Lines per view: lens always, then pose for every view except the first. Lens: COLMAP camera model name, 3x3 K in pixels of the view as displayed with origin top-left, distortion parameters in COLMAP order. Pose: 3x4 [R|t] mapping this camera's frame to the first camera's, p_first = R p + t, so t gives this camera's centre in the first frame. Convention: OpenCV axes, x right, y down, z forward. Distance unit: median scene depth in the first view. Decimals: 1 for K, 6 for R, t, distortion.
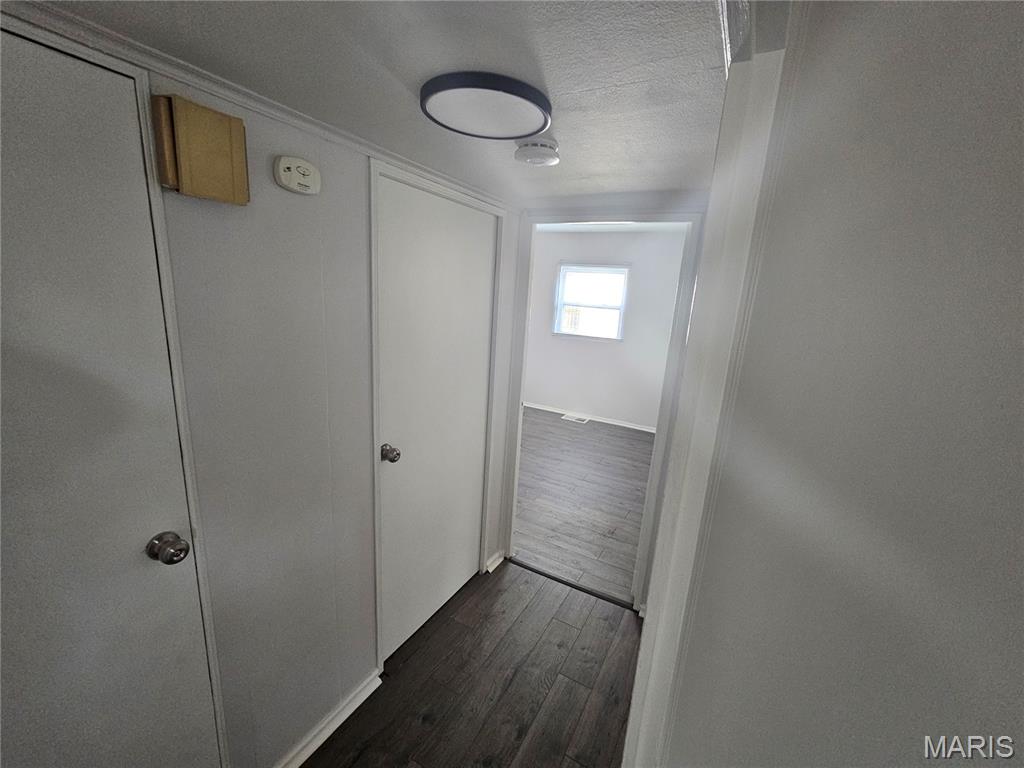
lens RADIAL K [[414.8, 0, 516.2], [0, 414.8, 387.3], [0, 0, 1]] dist [-0.000733, 0.000099]
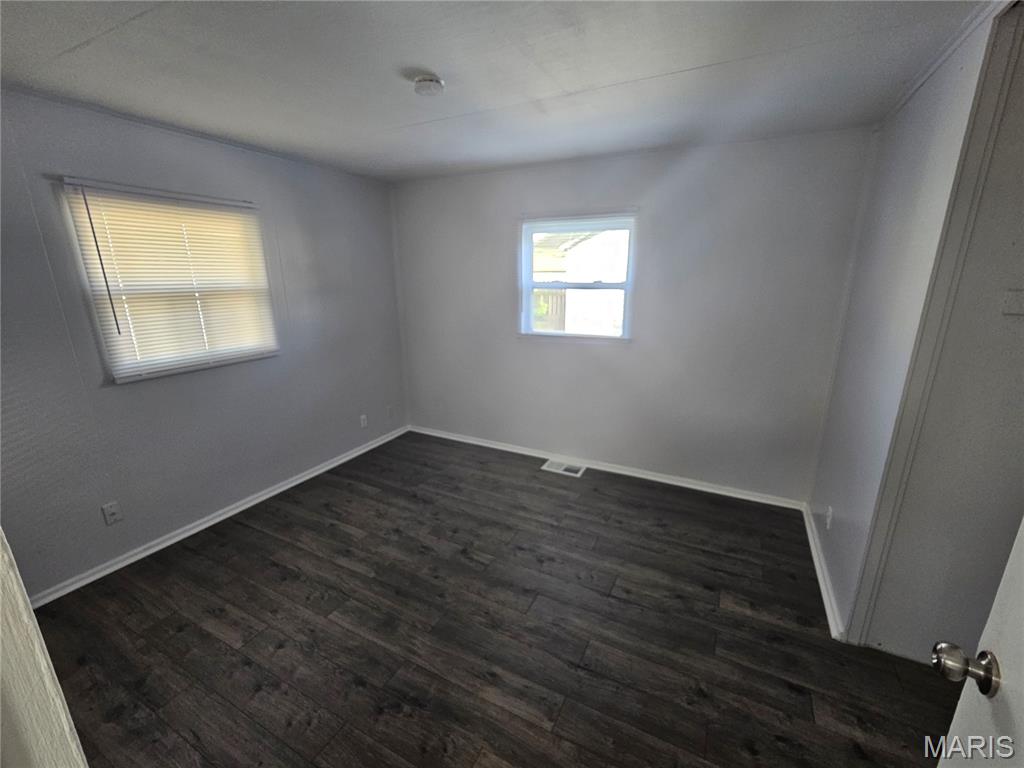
lens RADIAL K [[422.2, 0, 517.1], [0, 422.2, 389.1], [0, 0, 1]] dist [-0.000577, -0.000059]
pose [[0.997214, -0.073696, 0.011548, 0.202858], [0.073217, 0.996610, 0.037521, -0.201903], [-0.014274, -0.036571, 0.999229, 1.007461]]
